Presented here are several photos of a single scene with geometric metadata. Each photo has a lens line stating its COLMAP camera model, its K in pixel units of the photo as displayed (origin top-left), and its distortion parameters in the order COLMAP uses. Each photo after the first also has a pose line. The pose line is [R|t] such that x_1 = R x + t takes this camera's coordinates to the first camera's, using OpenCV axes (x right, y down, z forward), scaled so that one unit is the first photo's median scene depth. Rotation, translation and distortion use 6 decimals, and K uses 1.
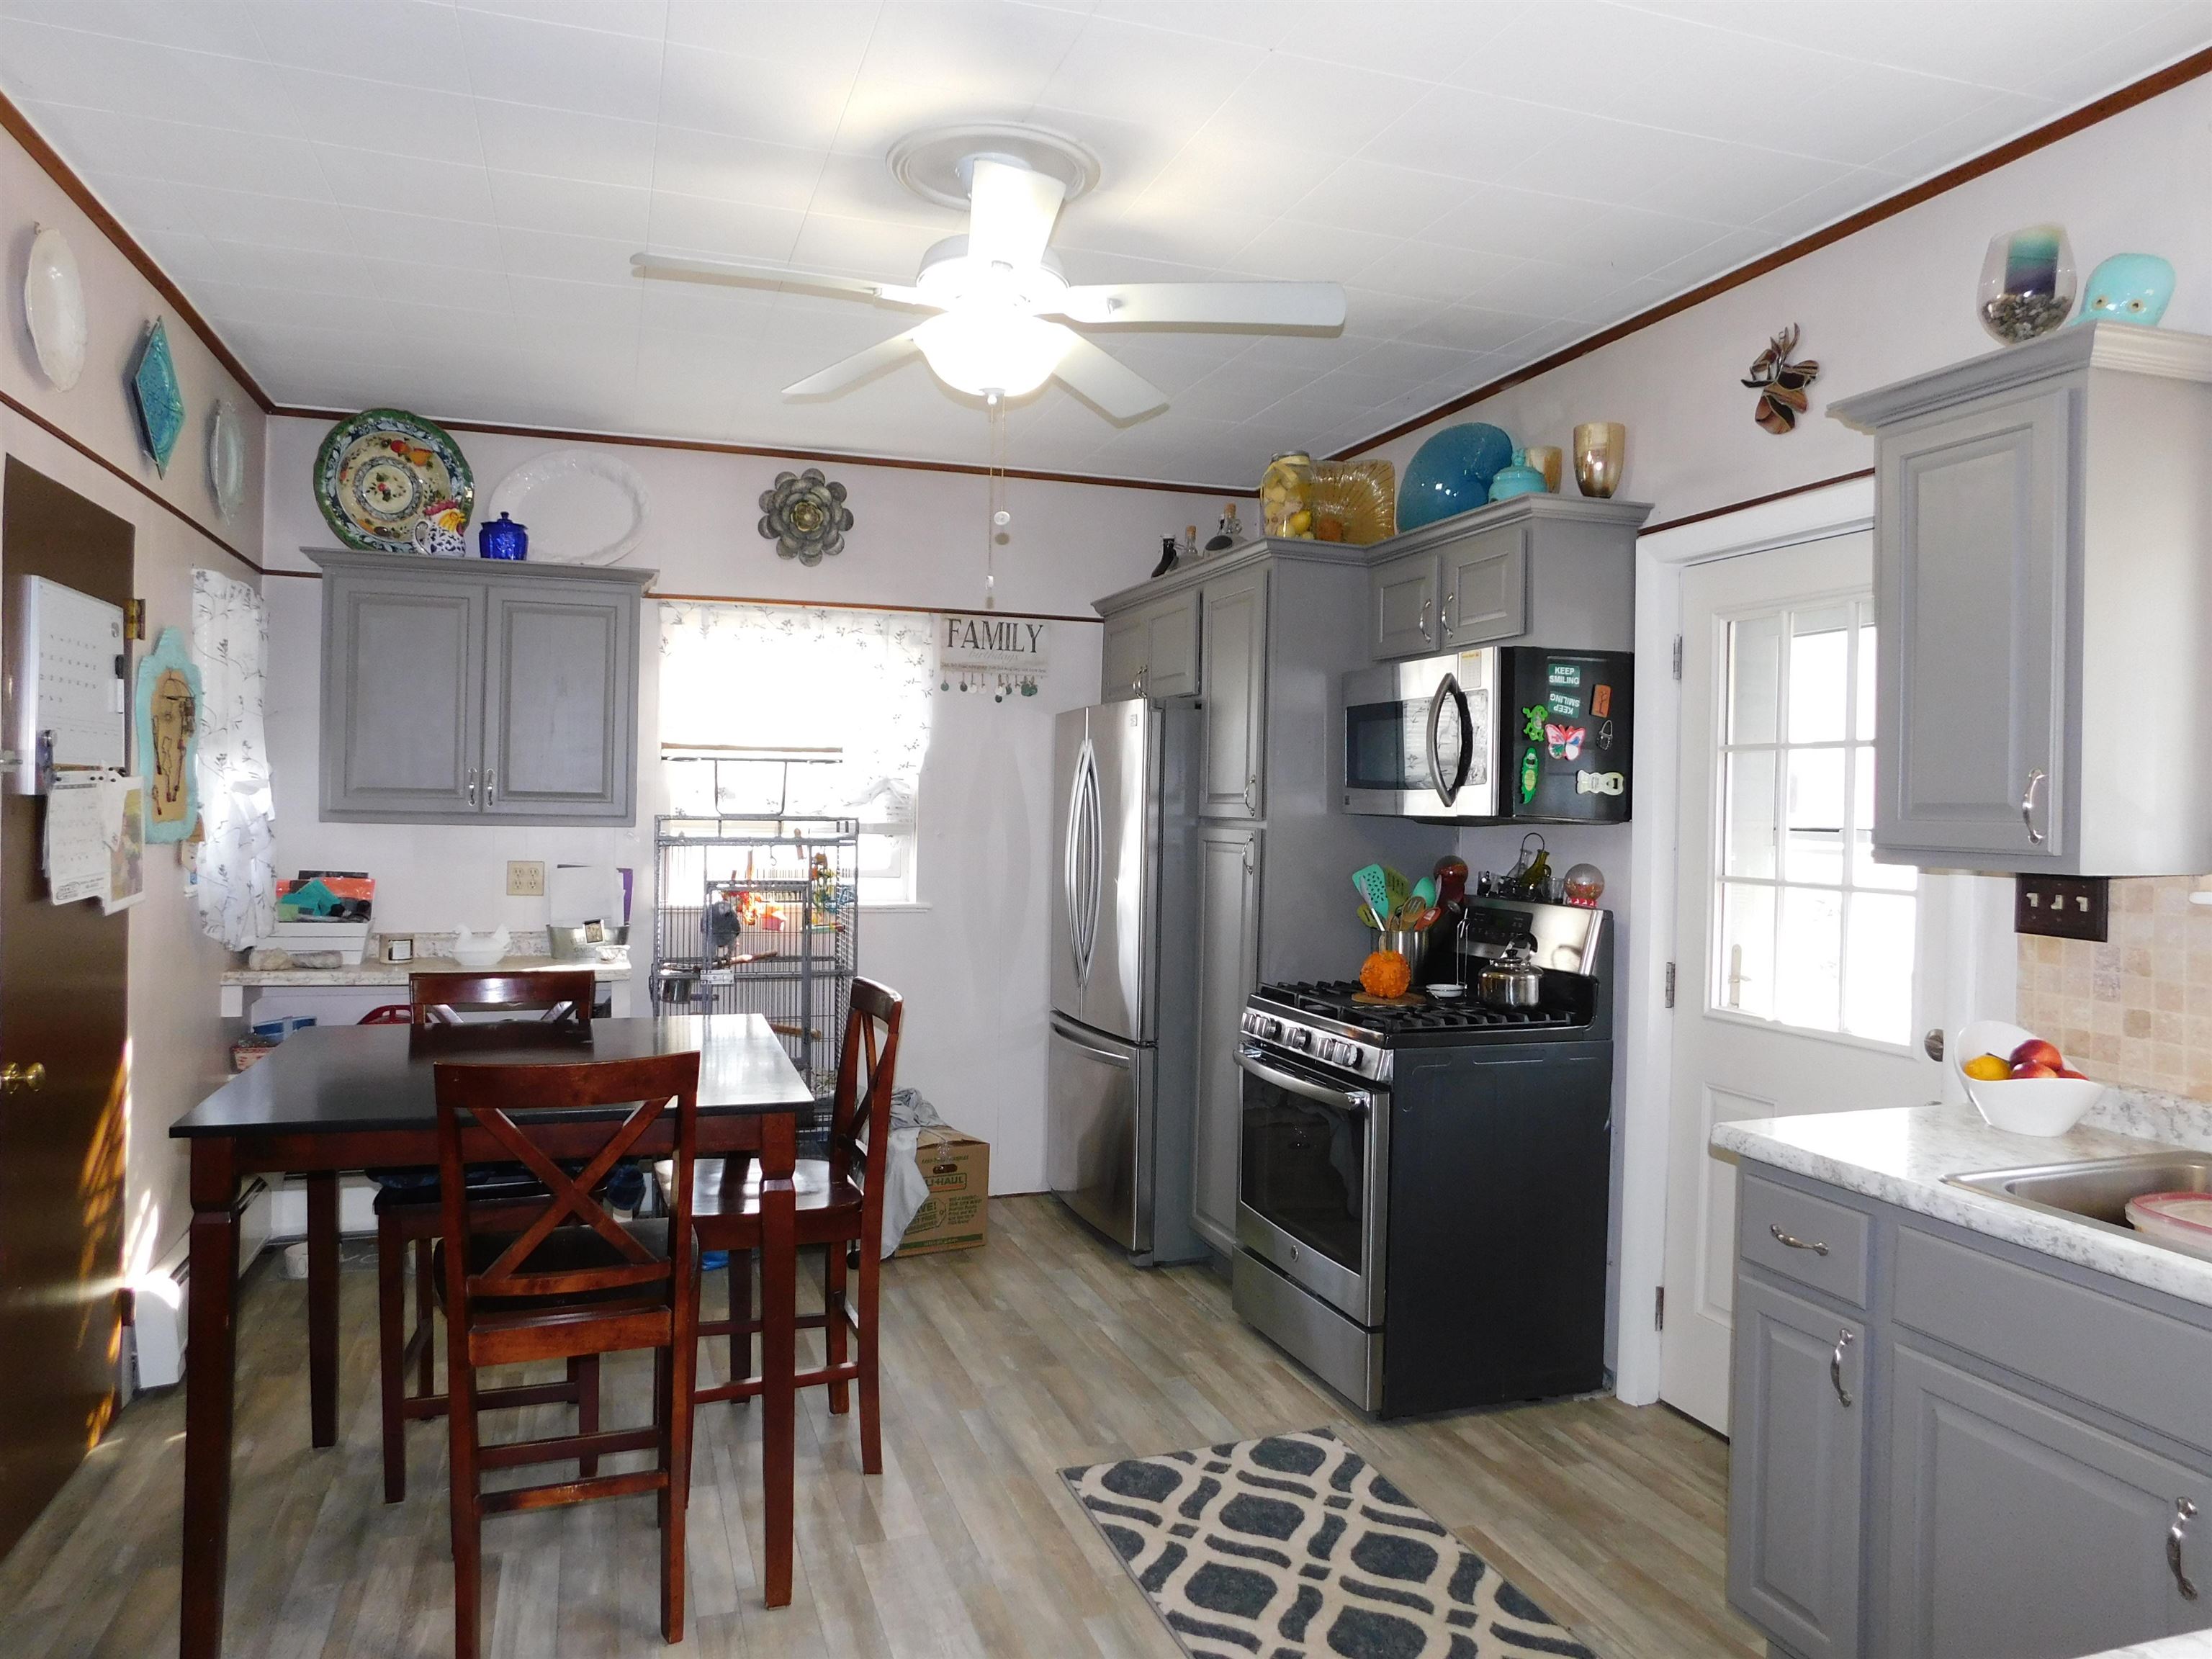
lens RADIAL K [[1467.3, 0, 1097.2], [0, 1467.3, 815.2], [0, 0, 1]] dist [-0.066586, 0.058307]
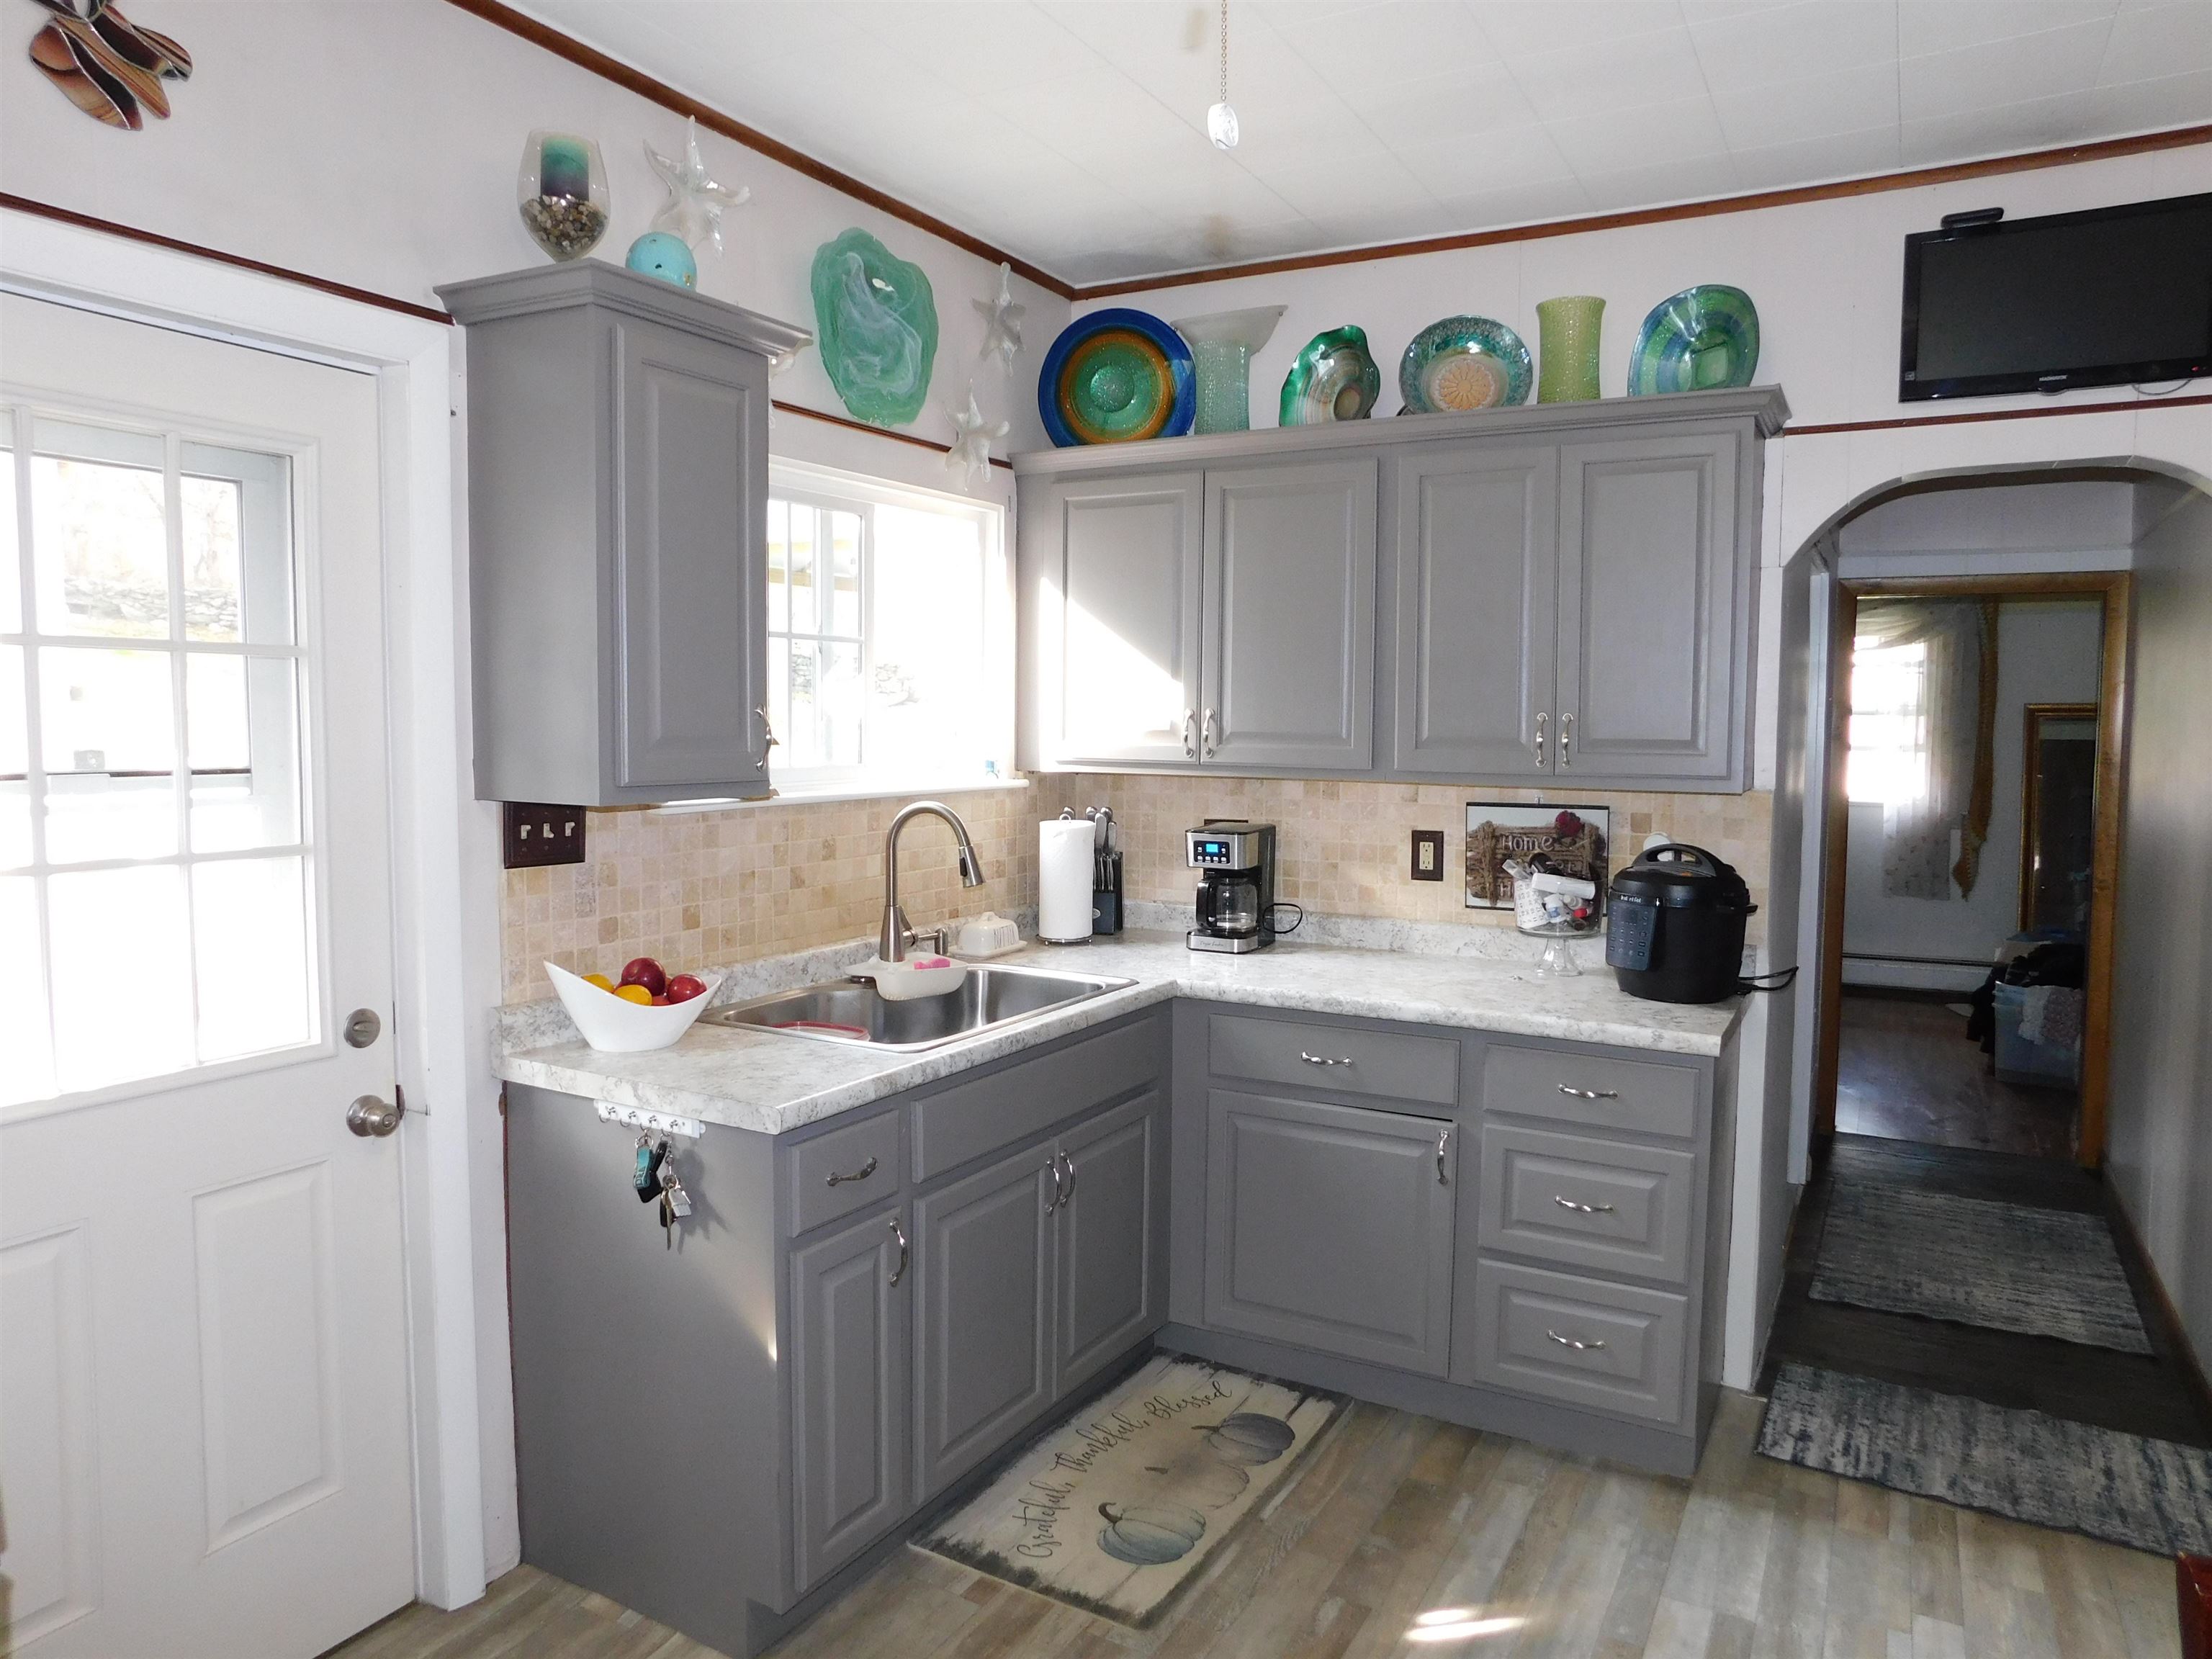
lens RADIAL K [[1467.3, 0, 1097.2], [0, 1467.3, 815.2], [0, 0, 1]] dist [-0.066586, 0.058307]
pose [[-0.667523, -0.072821, 0.741020, -0.225977], [-0.014948, 0.996316, 0.084443, -0.027852], [-0.744439, 0.045291, -0.666152, 0.933070]]
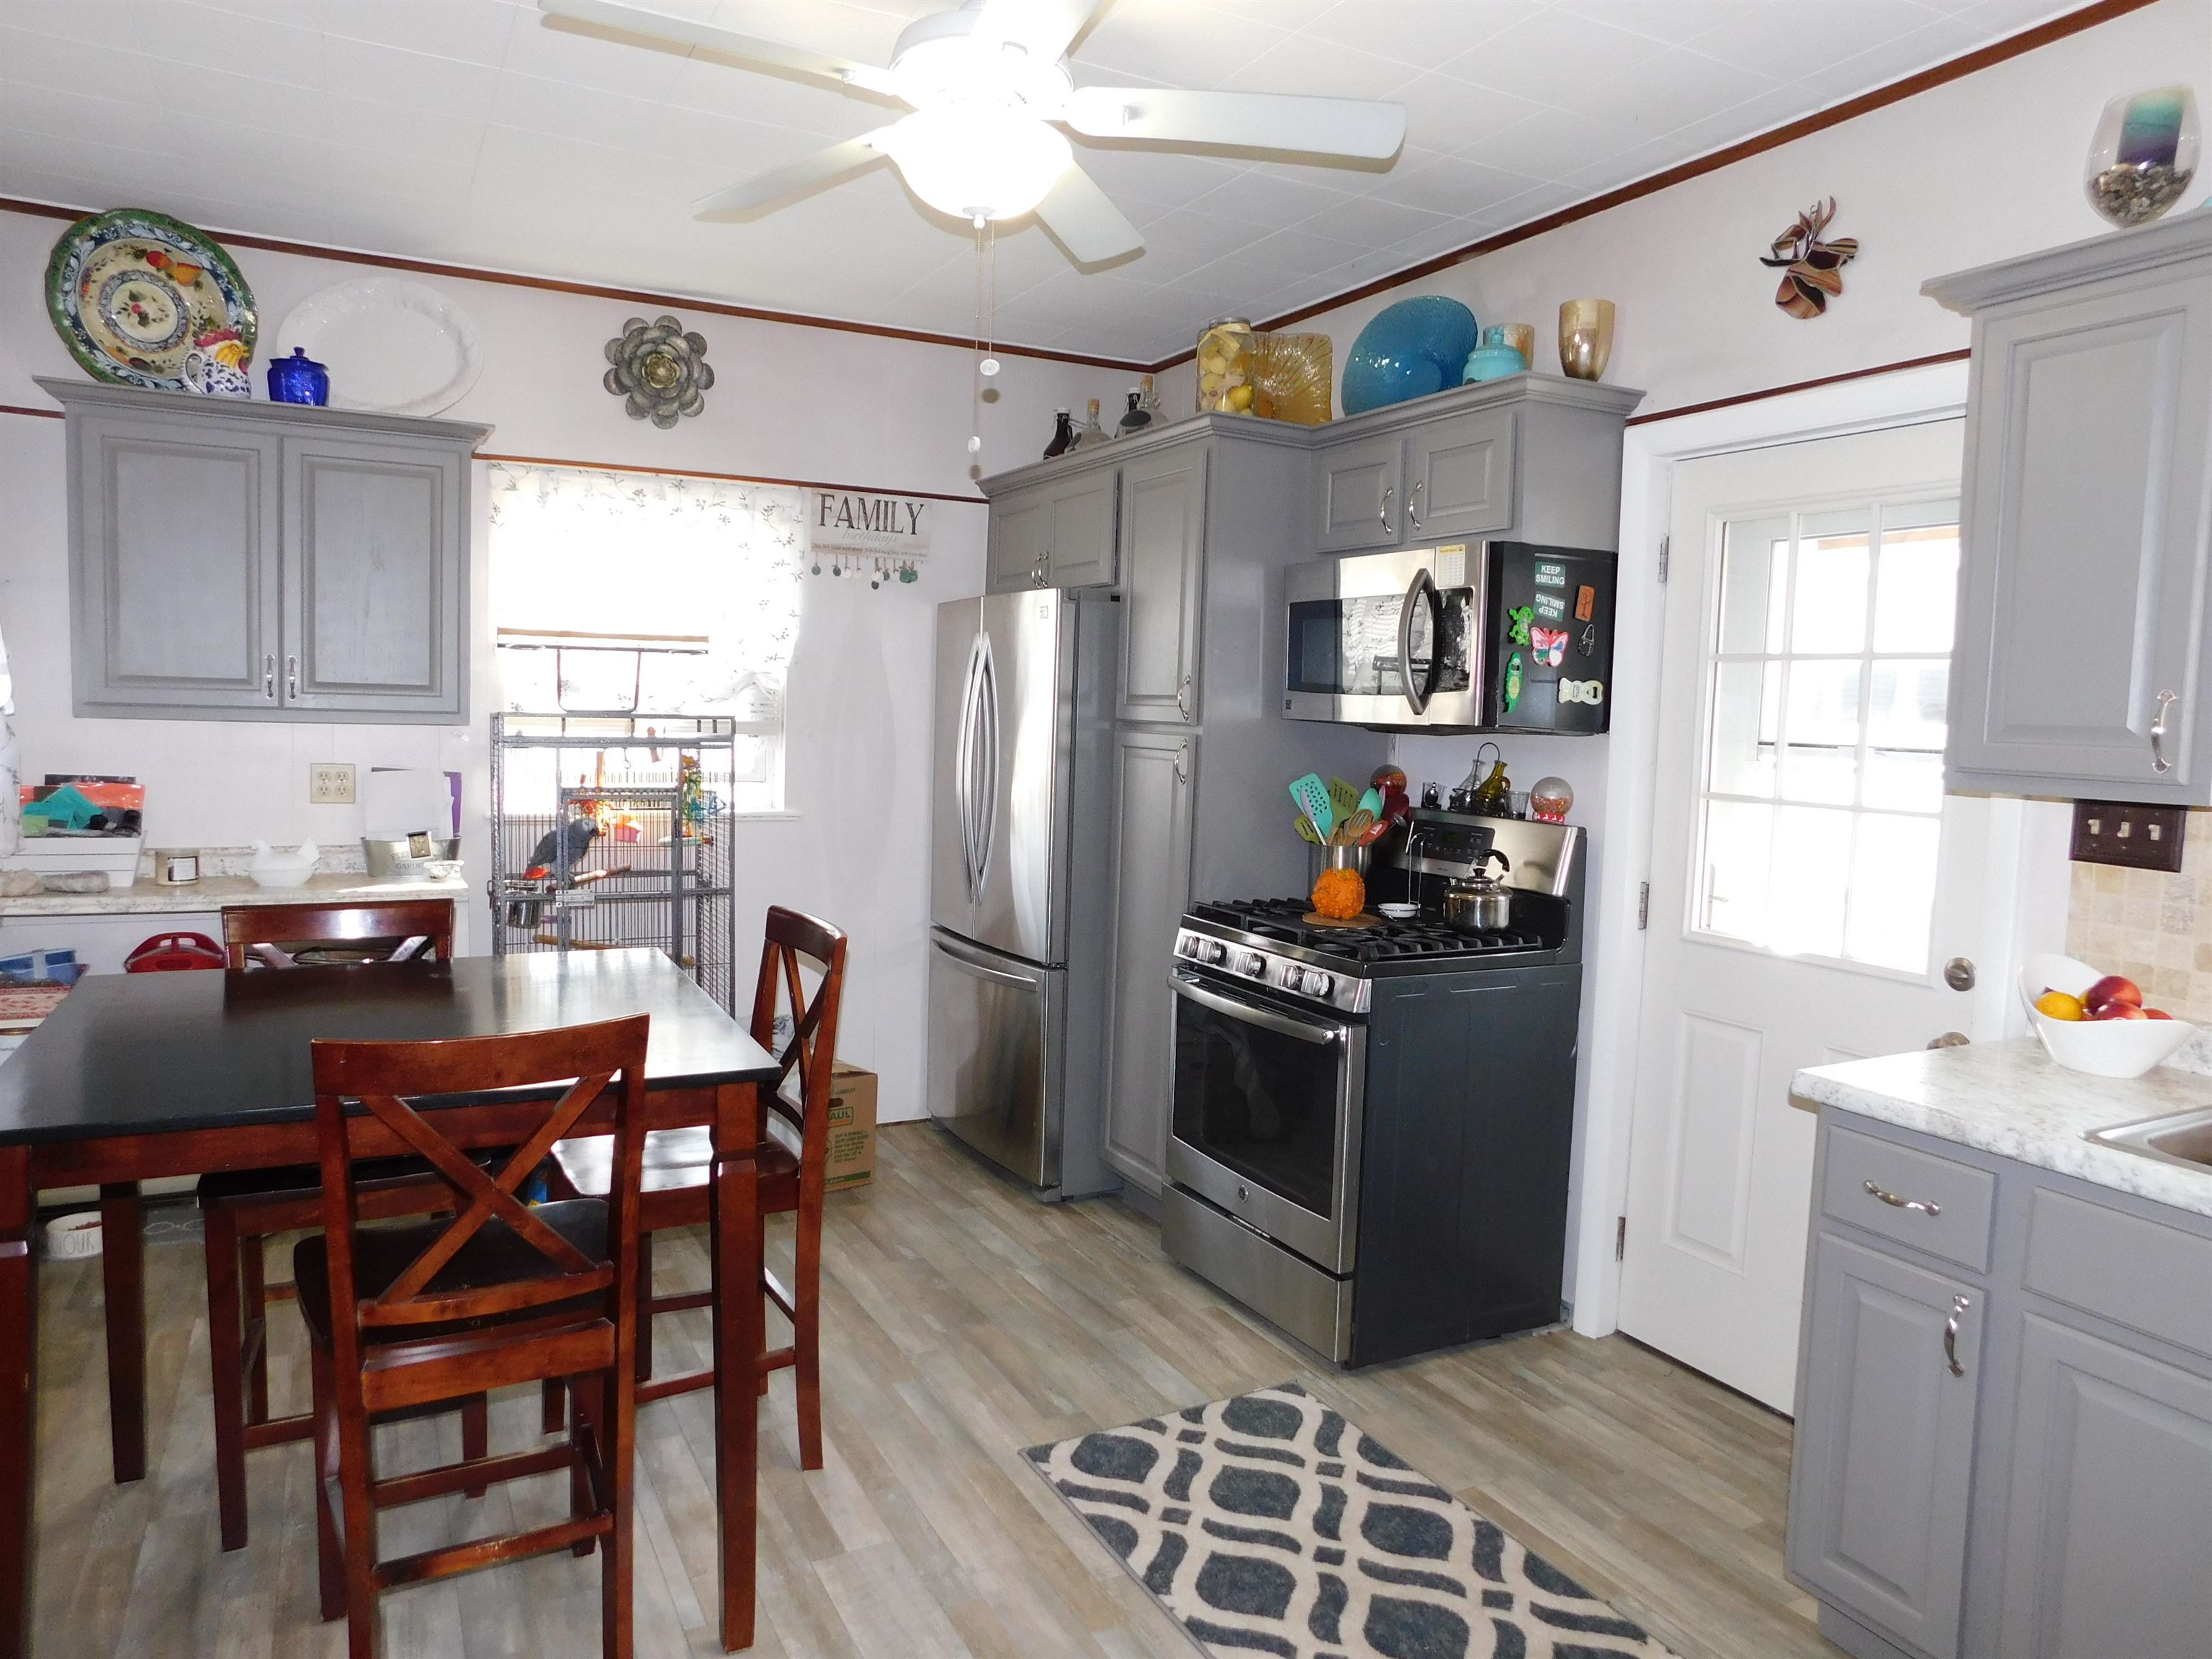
lens RADIAL K [[1467.3, 0, 1097.2], [0, 1467.3, 815.2], [0, 0, 1]] dist [-0.066586, 0.058307]
pose [[0.988501, 0.000783, 0.151216, -0.097863], [-0.011844, 0.997316, 0.072260, -0.006507], [-0.150753, -0.073220, 0.985856, 0.112412]]
